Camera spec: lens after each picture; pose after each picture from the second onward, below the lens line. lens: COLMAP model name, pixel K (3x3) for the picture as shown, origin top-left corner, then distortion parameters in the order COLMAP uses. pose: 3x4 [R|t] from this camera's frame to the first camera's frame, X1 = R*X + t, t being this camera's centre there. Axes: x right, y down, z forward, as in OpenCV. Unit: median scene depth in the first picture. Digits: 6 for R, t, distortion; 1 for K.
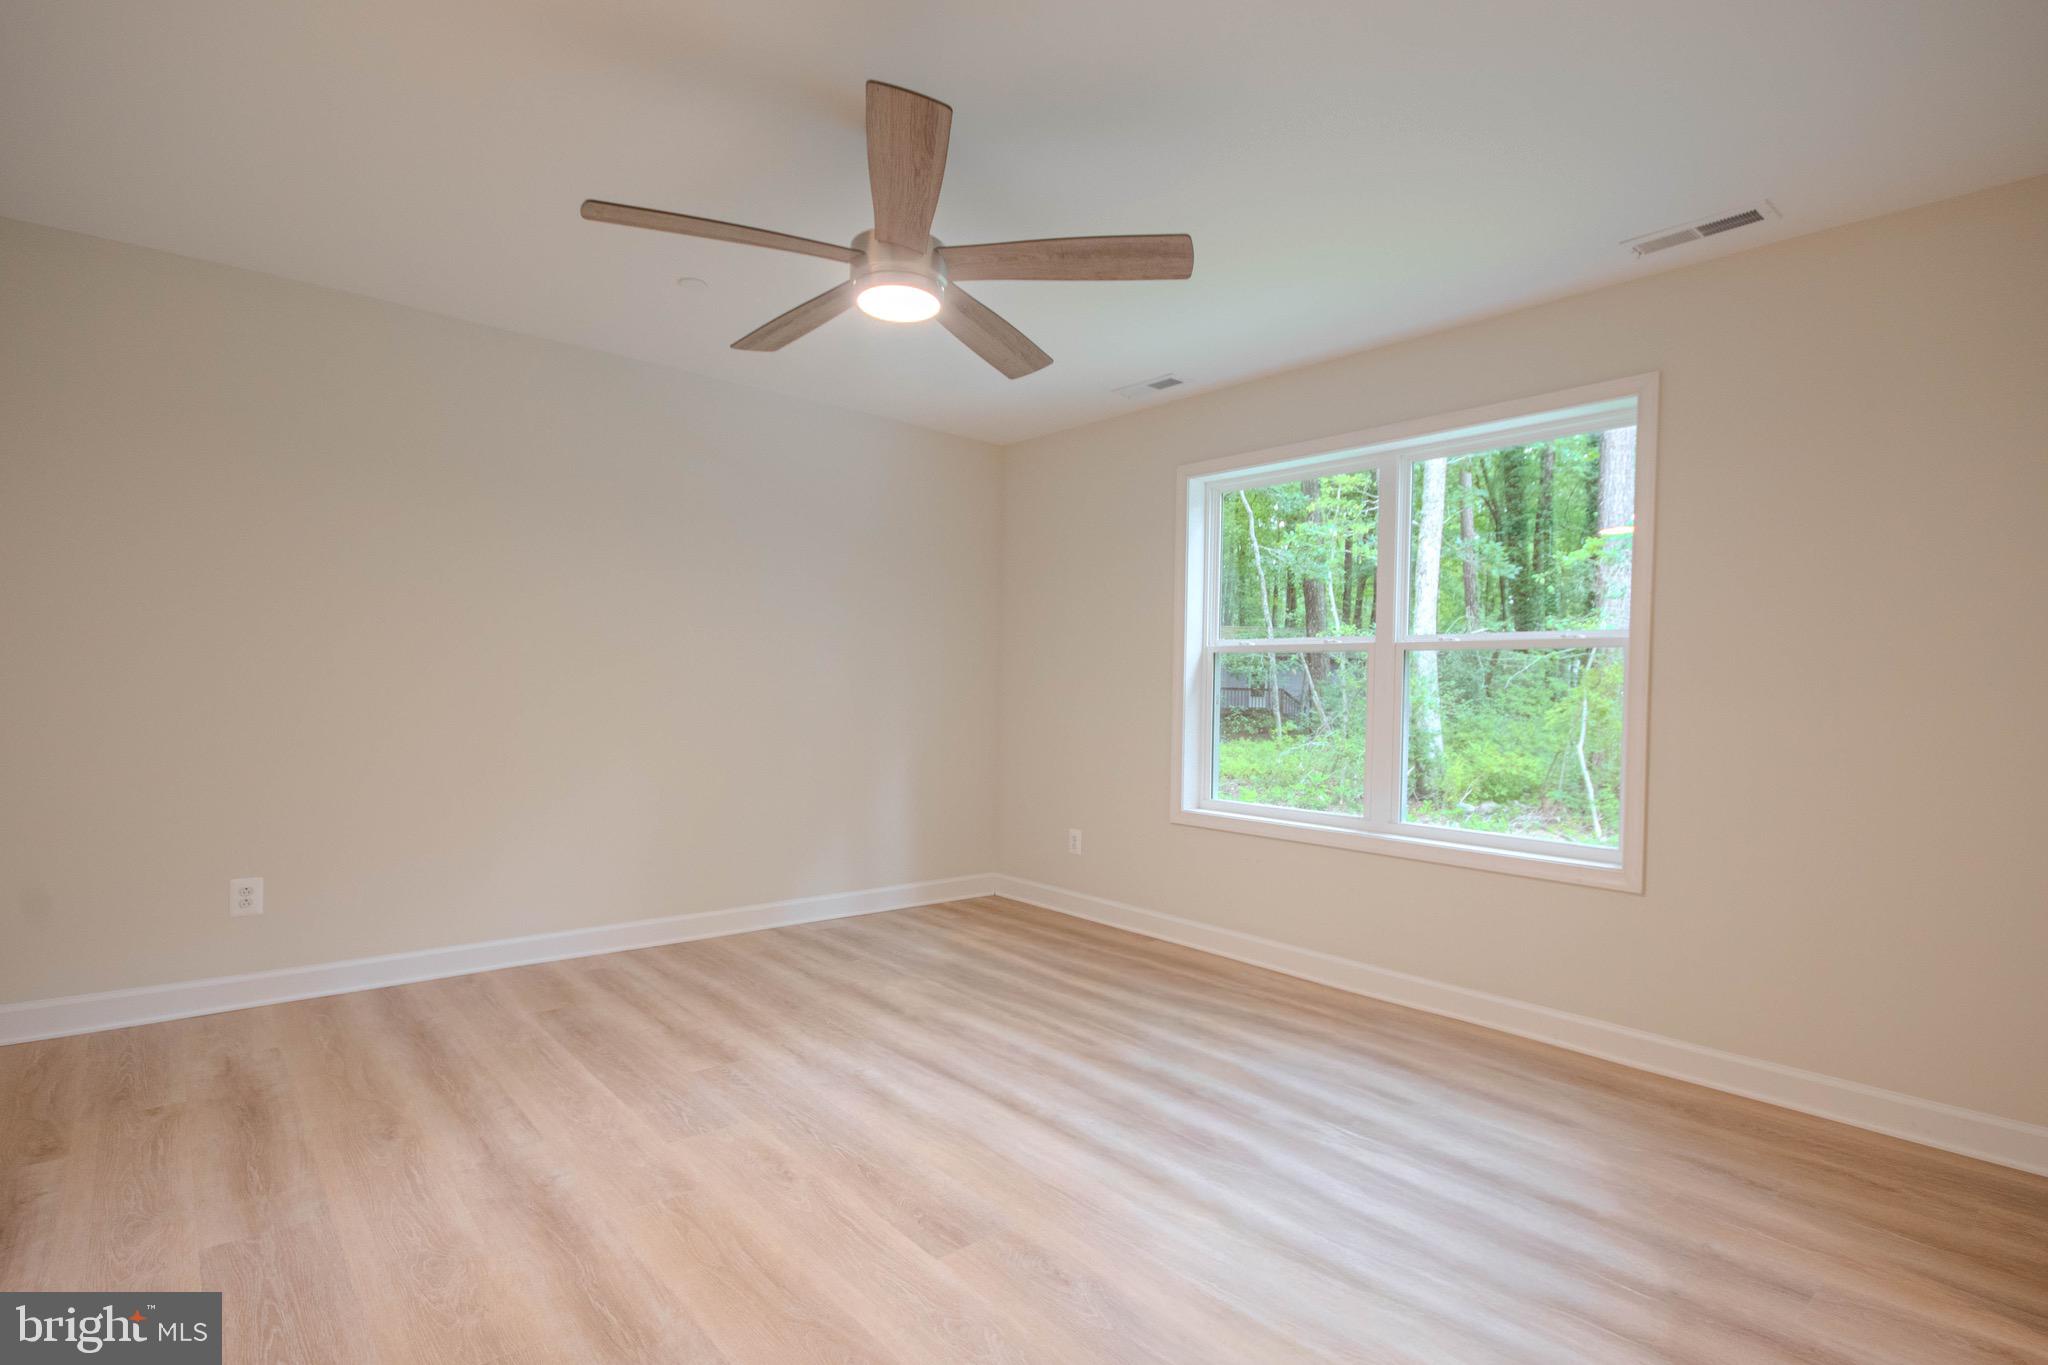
lens RADIAL K [[1028.9, 0, 1089.2], [0, 1028.9, 716.9], [0, 0, 1]] dist [0.000678, -0.000309]
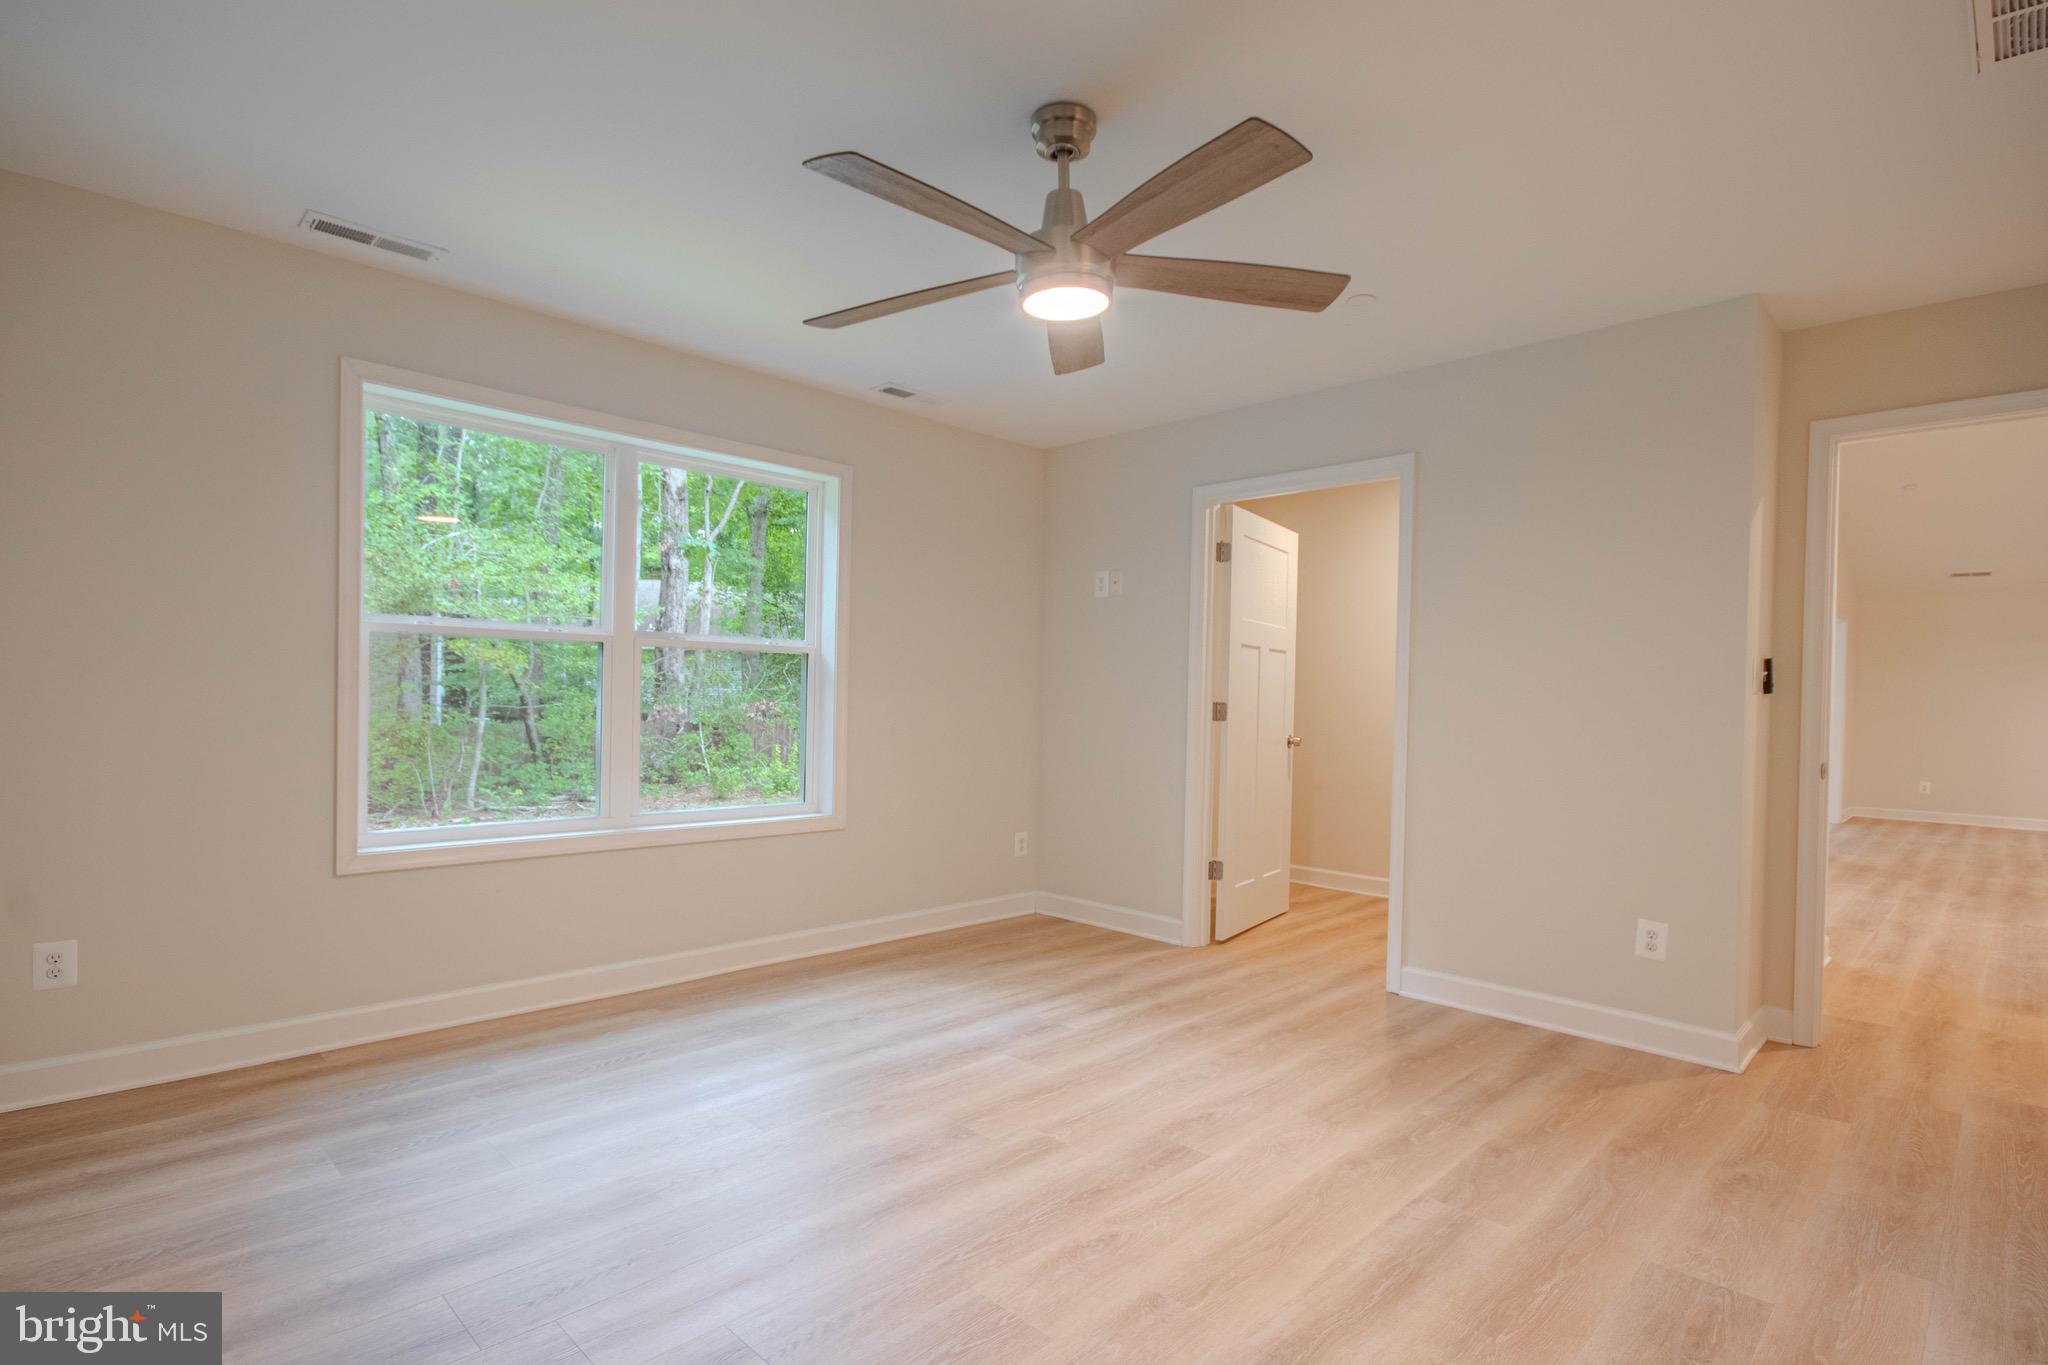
lens RADIAL K [[981.6, 0, 1025.8], [0, 981.6, 711.4], [0, 0, 1]] dist [0.001044, -0.000919]
pose [[-0.044832, -0.035346, 0.998369, -1.097195], [0.005047, 0.999353, 0.035608, -0.050972], [-0.998982, 0.006635, -0.044625, 1.062496]]
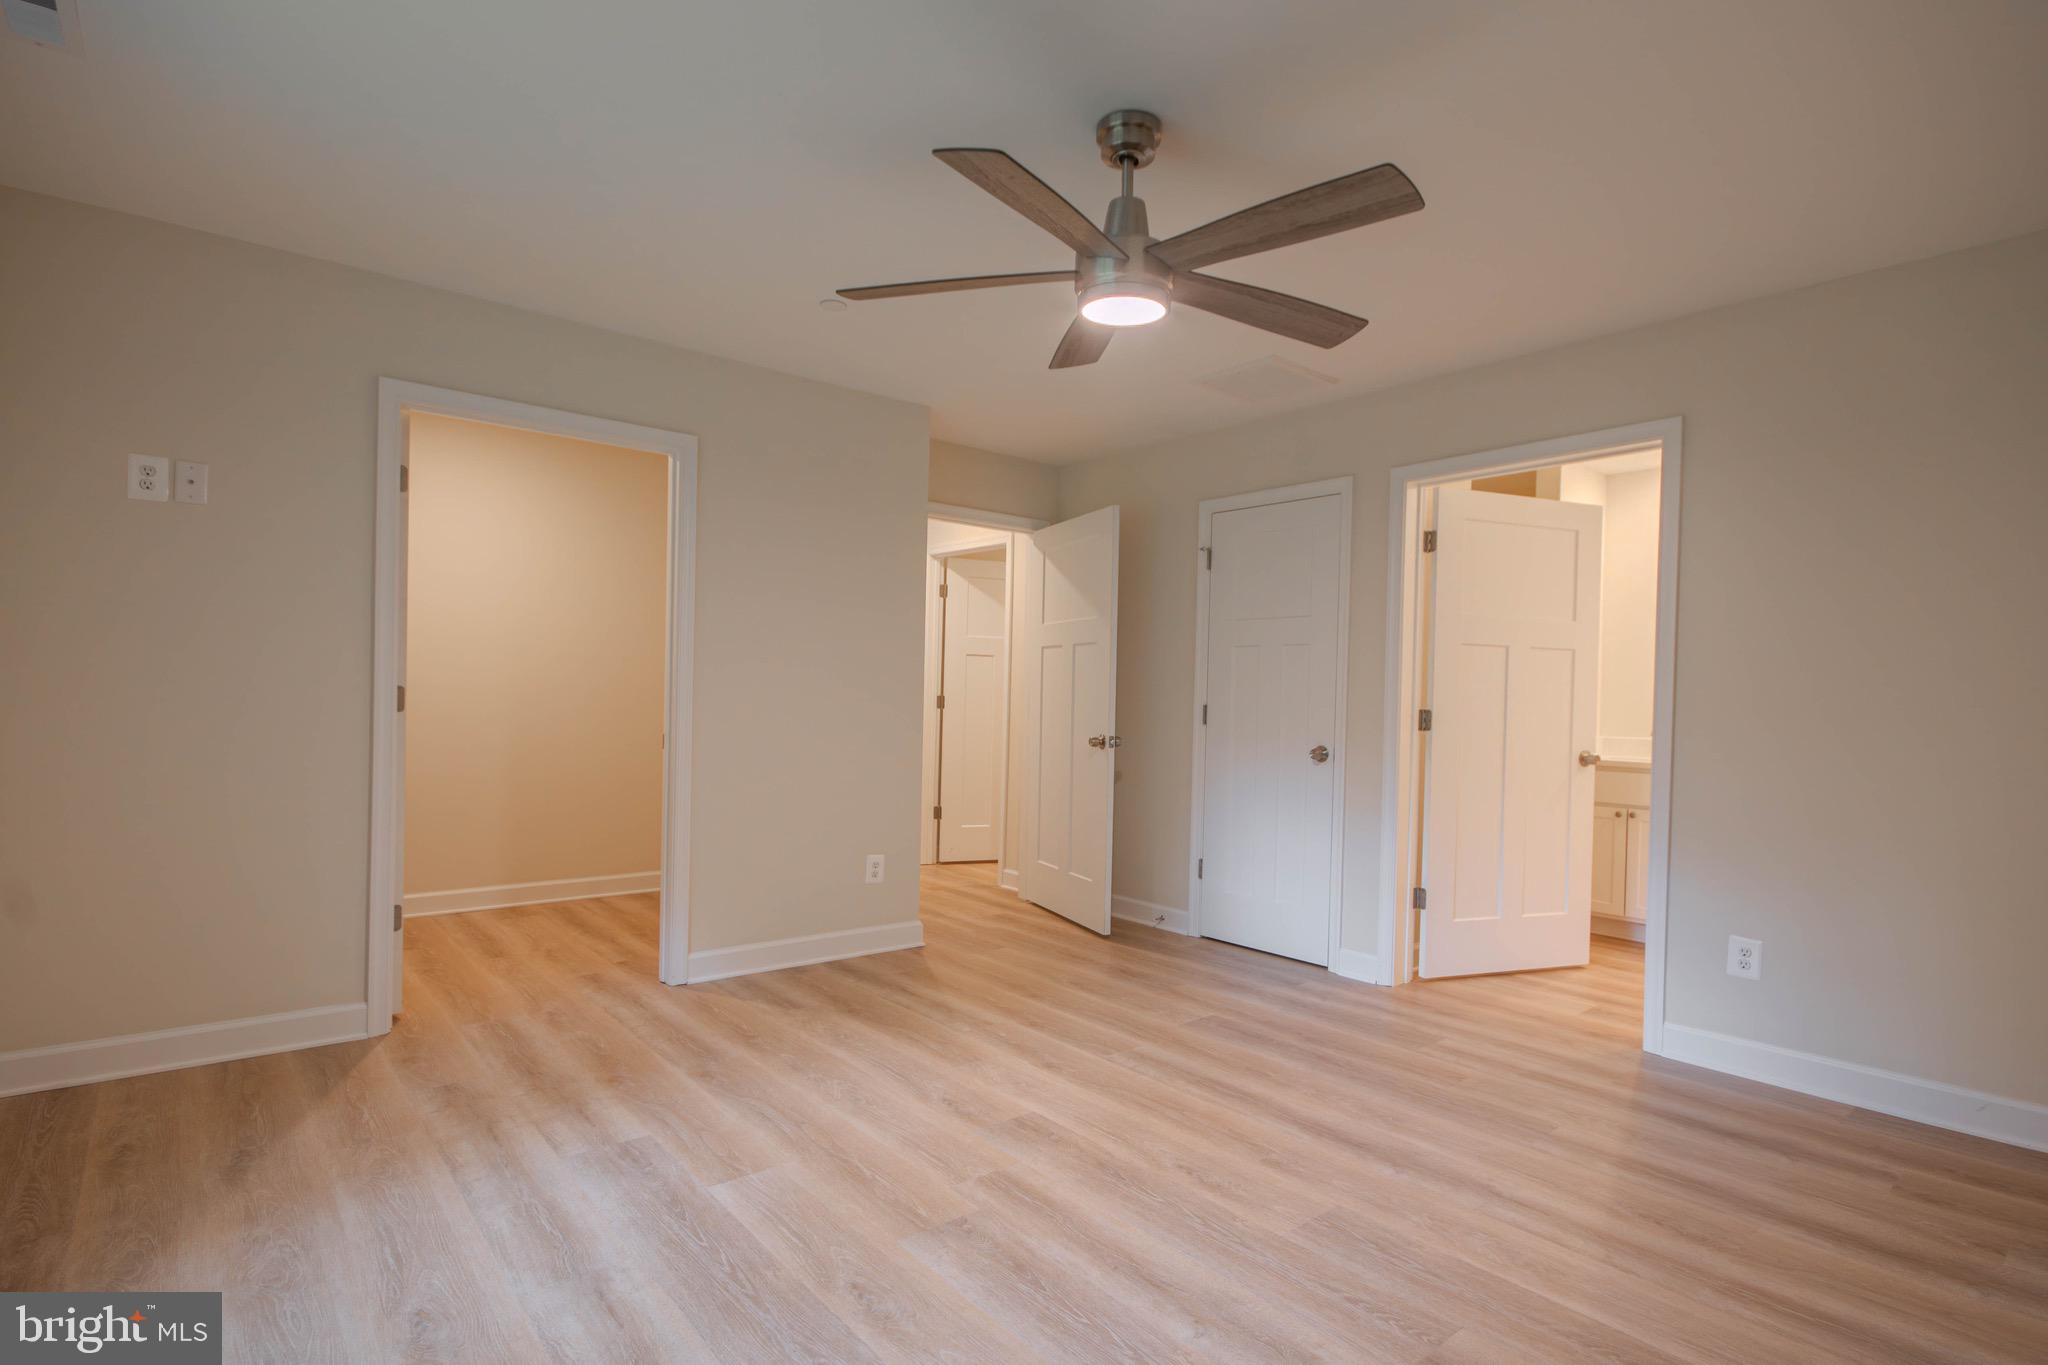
lens RADIAL K [[981.6, 0, 1025.8], [0, 981.6, 711.4], [0, 0, 1]] dist [0.001044, -0.000919]
pose [[-0.995953, -0.043530, 0.078633, -0.180794], [-0.040593, 0.998431, 0.038574, -0.052055], [-0.080189, 0.035226, -0.996157, 1.915214]]
